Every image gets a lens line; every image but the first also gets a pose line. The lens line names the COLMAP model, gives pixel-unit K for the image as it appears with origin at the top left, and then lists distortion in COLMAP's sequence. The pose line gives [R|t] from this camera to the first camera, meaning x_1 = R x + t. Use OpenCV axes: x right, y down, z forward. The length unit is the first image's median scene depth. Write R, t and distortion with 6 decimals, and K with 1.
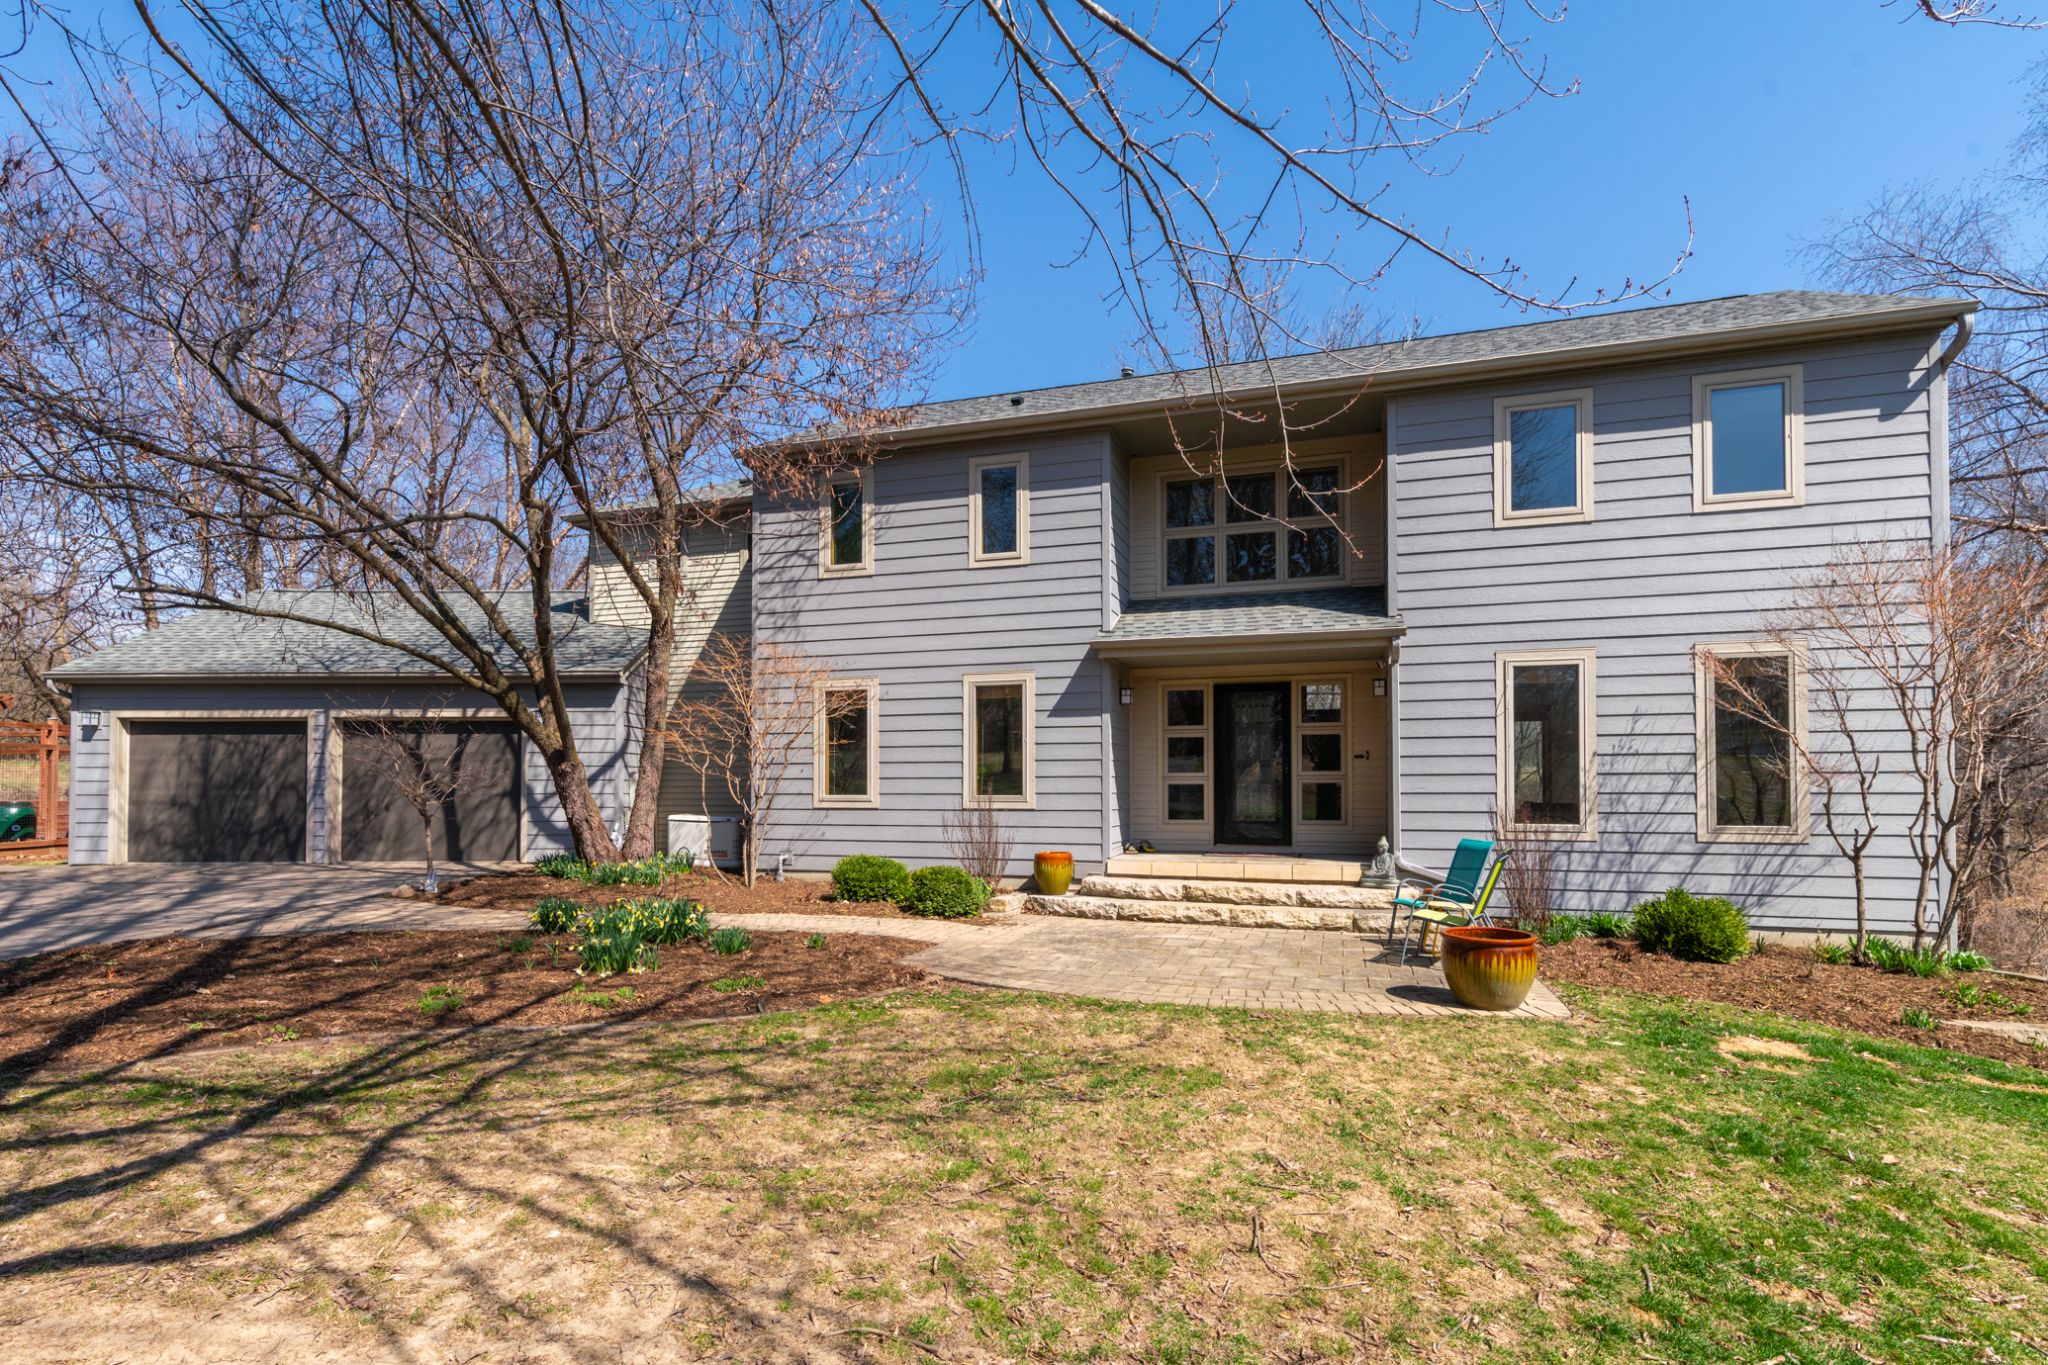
lens RADIAL K [[982.1, 0, 1027.9], [0, 982.1, 750.4], [0, 0, 1]] dist [0.002966, -0.000383]
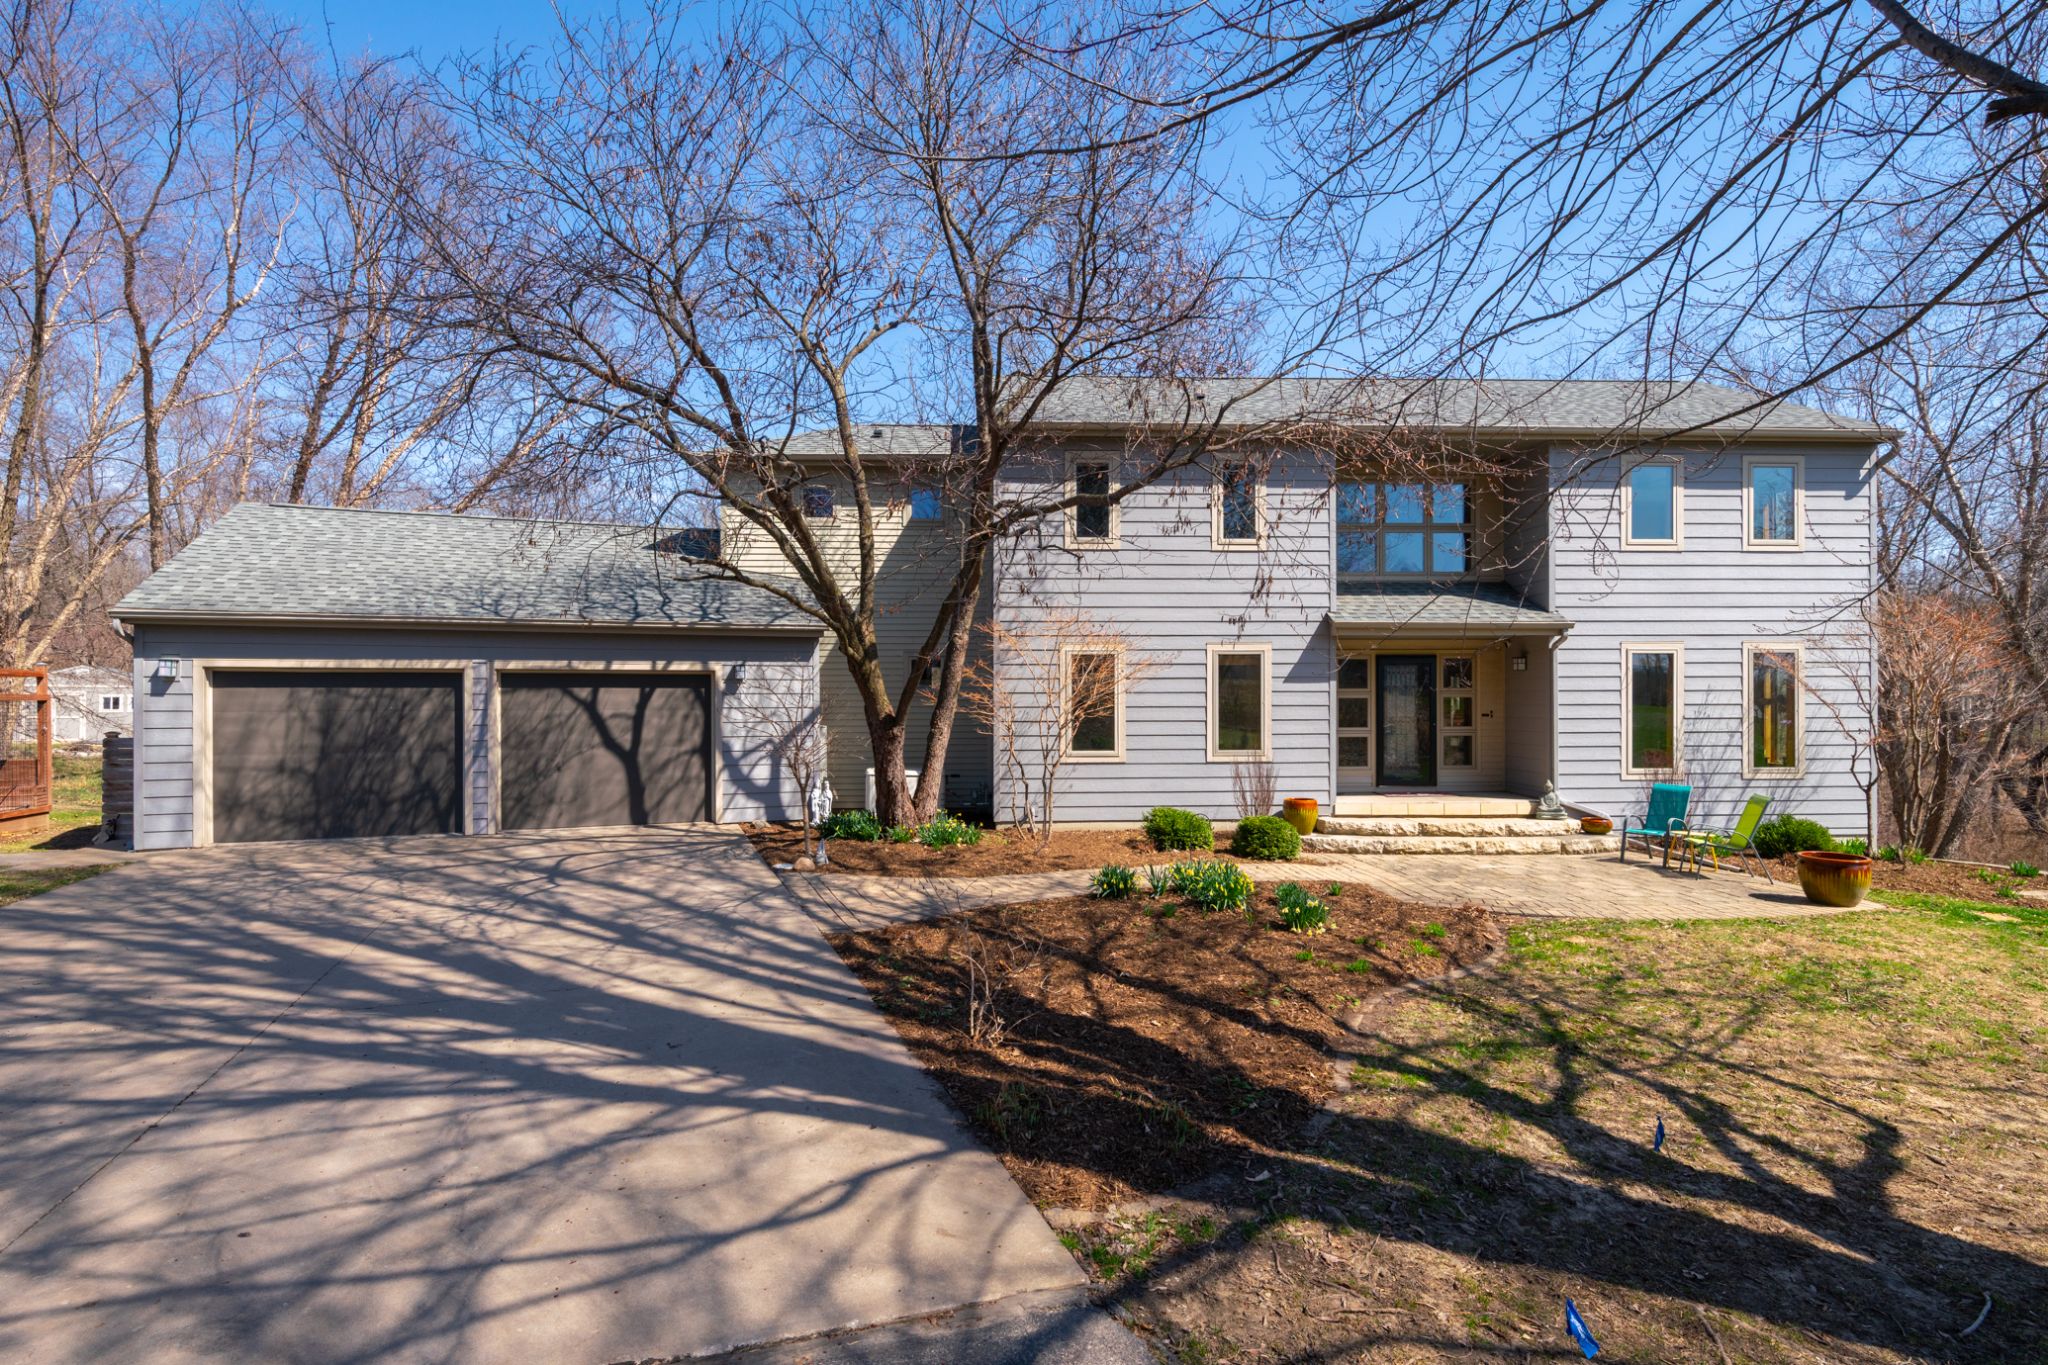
lens RADIAL K [[975.3, 0, 1022.7], [0, 975.3, 686.6], [0, 0, 1]] dist [-0.003877, -0.000229]
pose [[0.939919, 0.004434, 0.341369, -0.663420], [-0.012378, 0.999701, 0.021098, -0.049757], [-0.341173, -0.024056, 0.939692, 0.013481]]
